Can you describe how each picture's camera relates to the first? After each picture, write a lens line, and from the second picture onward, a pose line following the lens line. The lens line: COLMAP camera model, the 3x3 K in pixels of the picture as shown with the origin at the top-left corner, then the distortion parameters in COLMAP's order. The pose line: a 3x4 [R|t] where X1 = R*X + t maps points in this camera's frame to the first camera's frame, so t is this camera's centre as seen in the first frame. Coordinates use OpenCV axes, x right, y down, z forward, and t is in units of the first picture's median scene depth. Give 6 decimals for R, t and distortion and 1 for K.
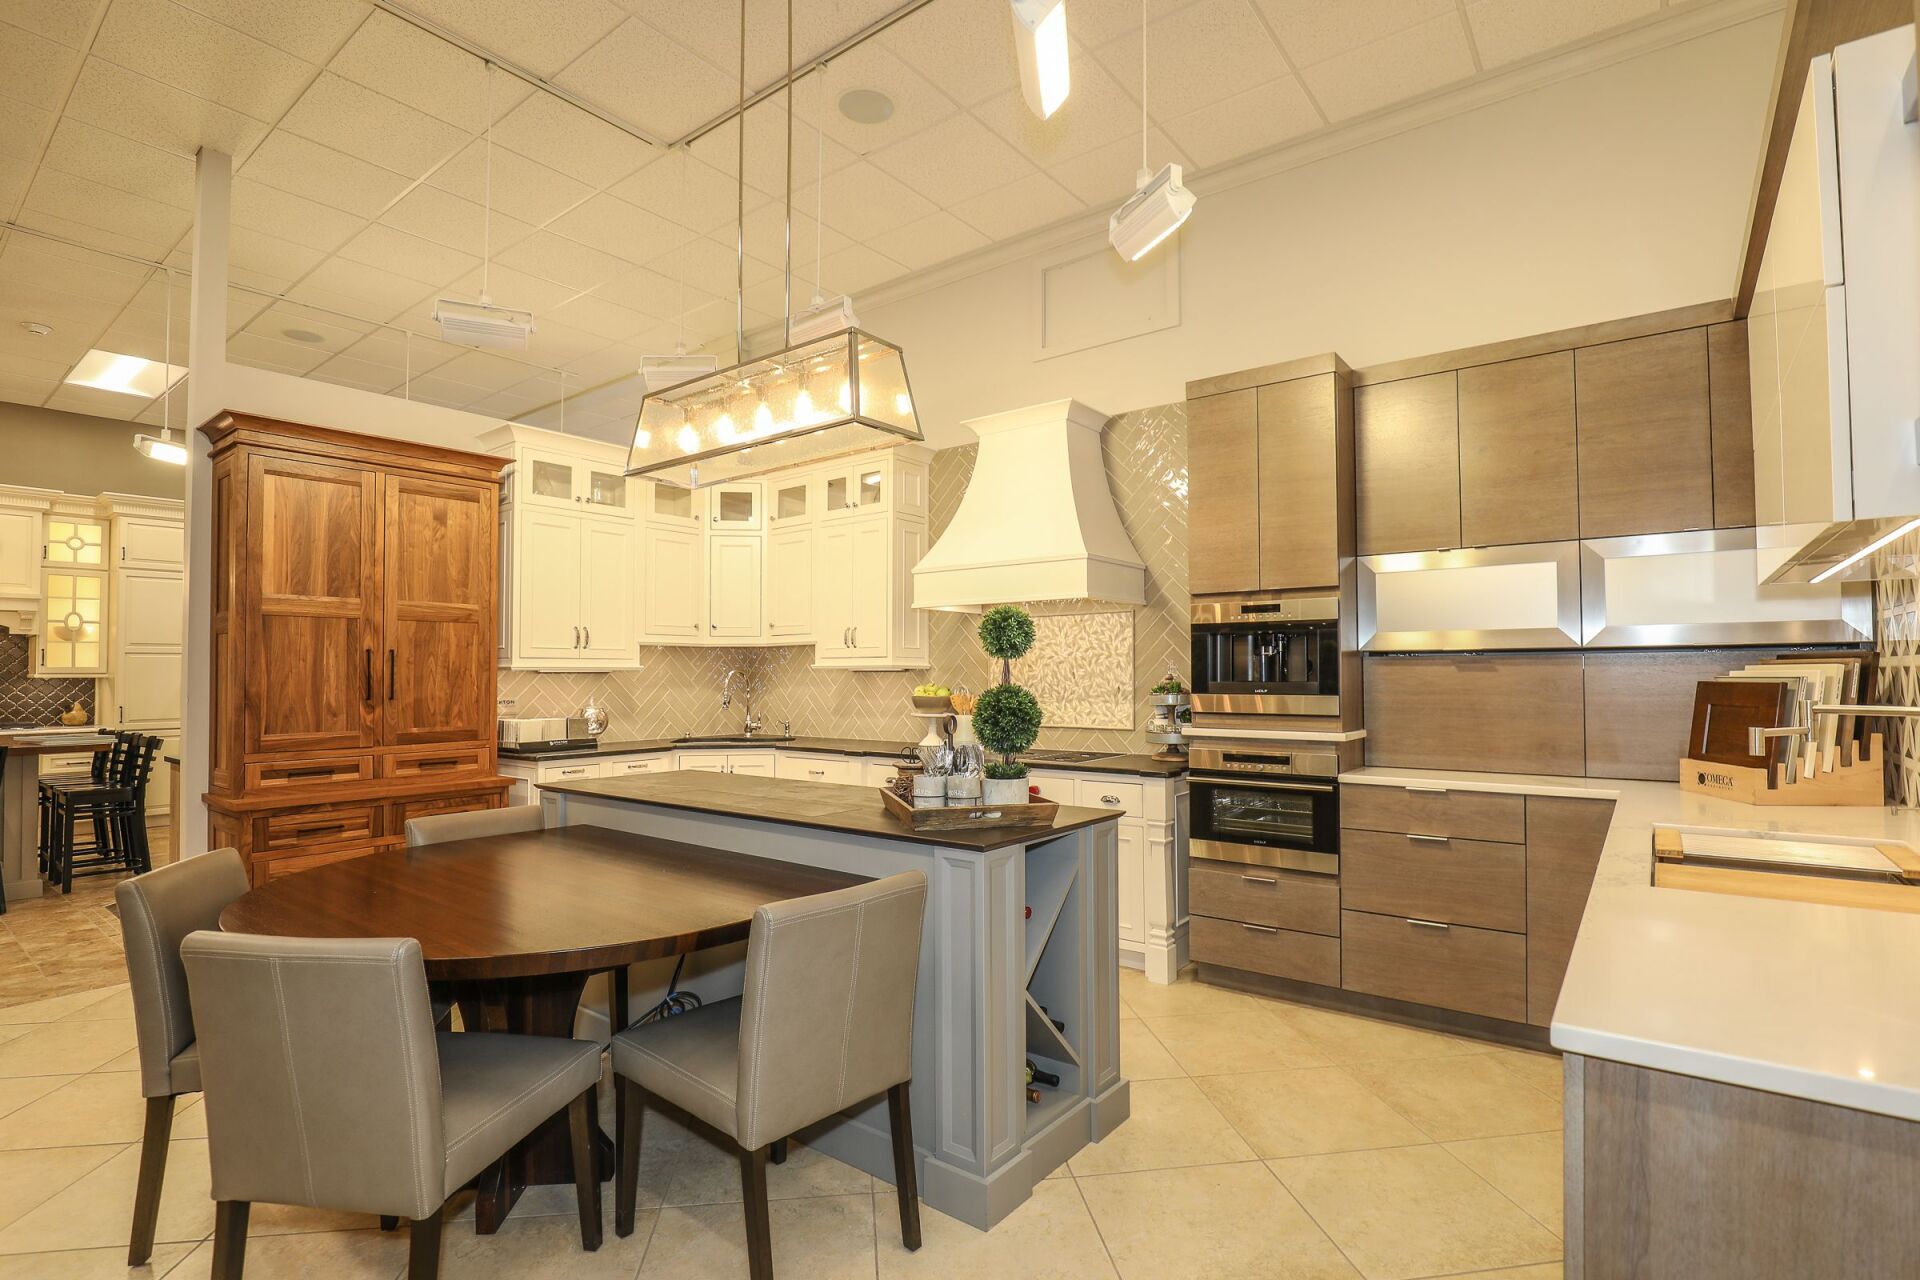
lens RADIAL K [[910.2, 0, 955.8], [0, 910.2, 656.5], [0, 0, 1]] dist [-0.026054, 0.000468]
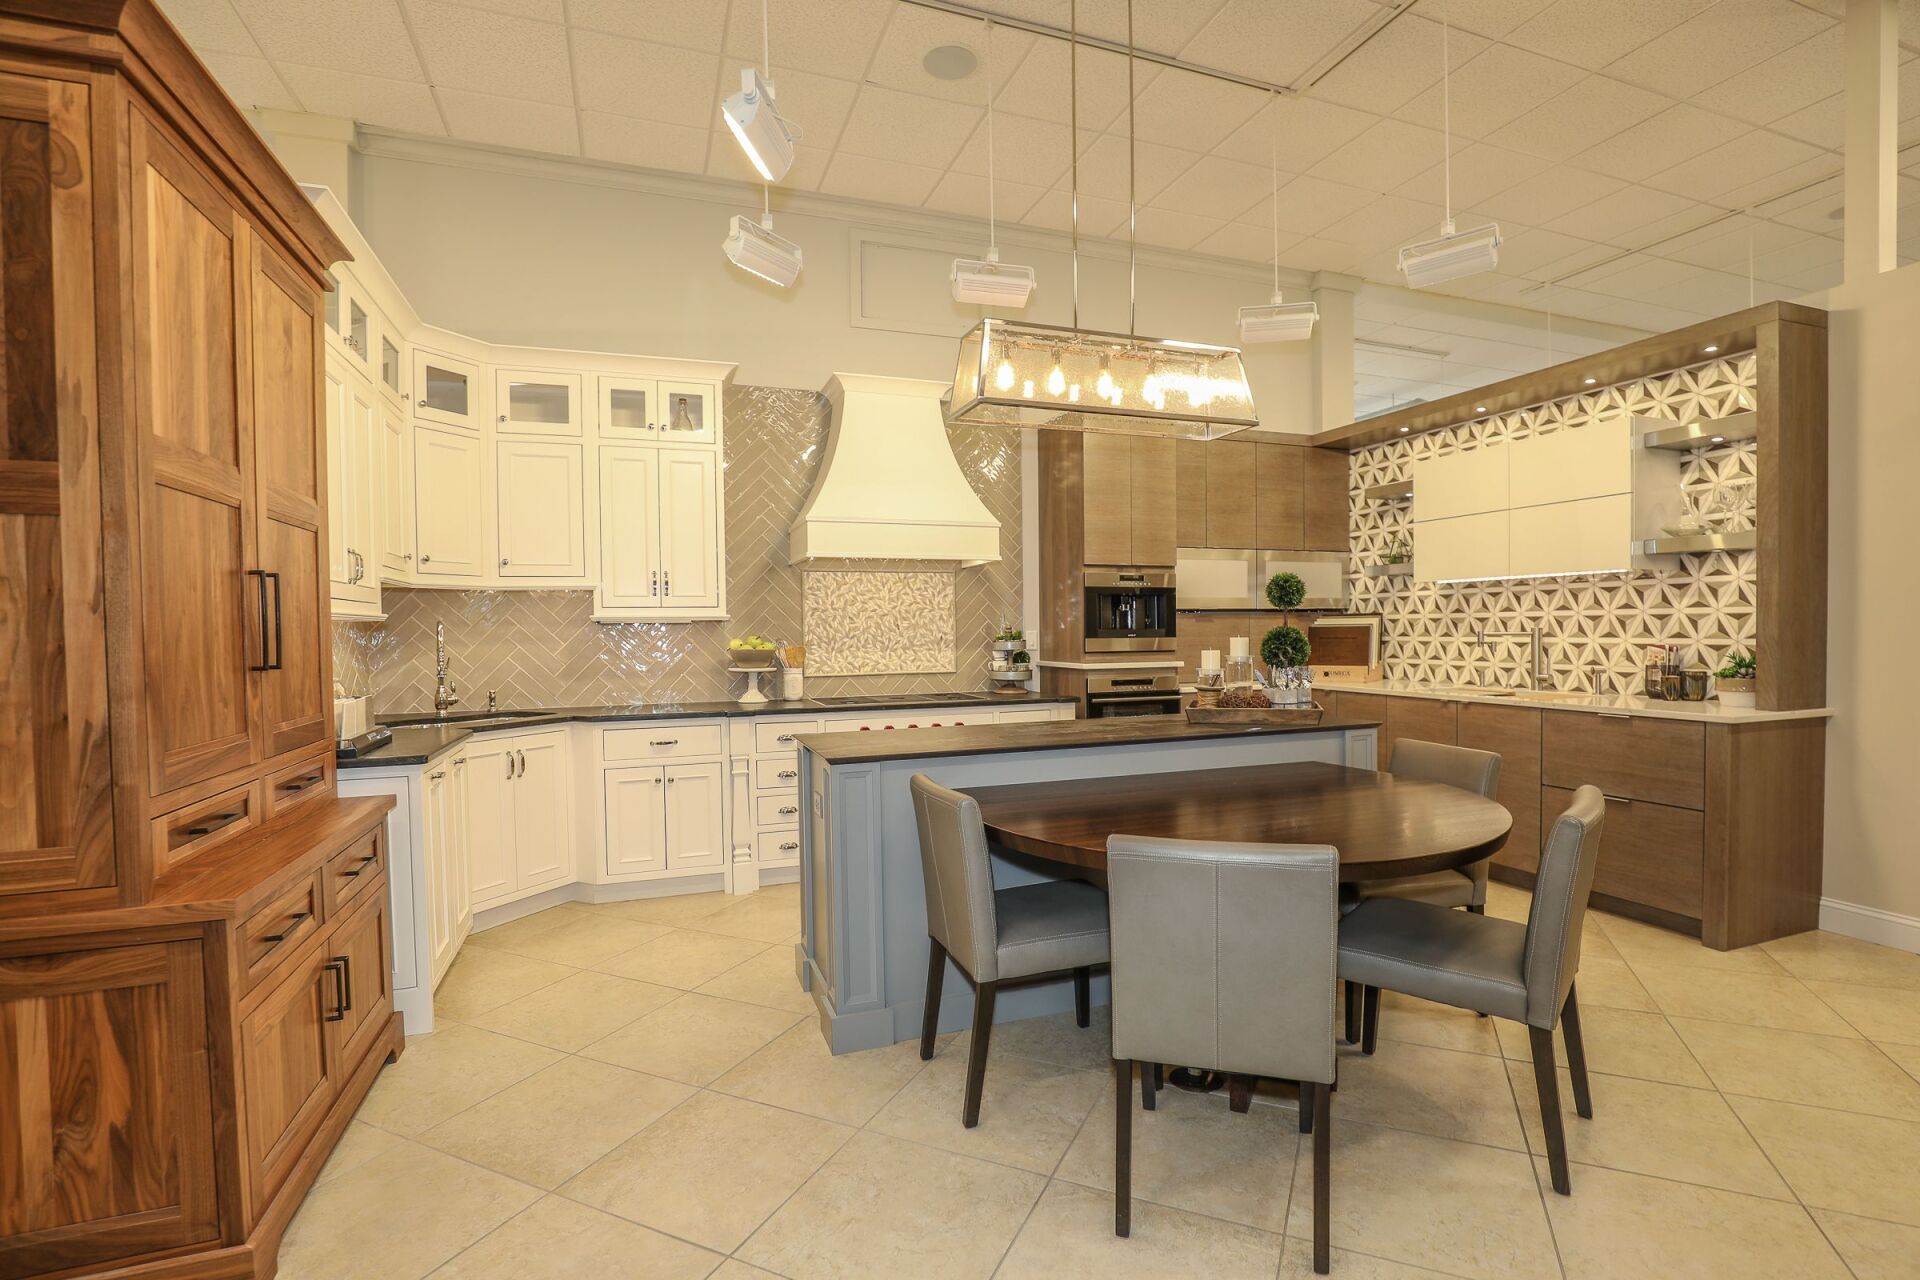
lens RADIAL K [[877.0, 0, 952.0], [0, 877.0, 648.9], [0, 0, 1]] dist [-0.024386, -0.000254]
pose [[0.538222, -0.022057, 0.842515, -0.765073], [-0.008341, 0.999469, 0.031495, 0.013944], [-0.842762, -0.023979, 0.537752, 0.382292]]
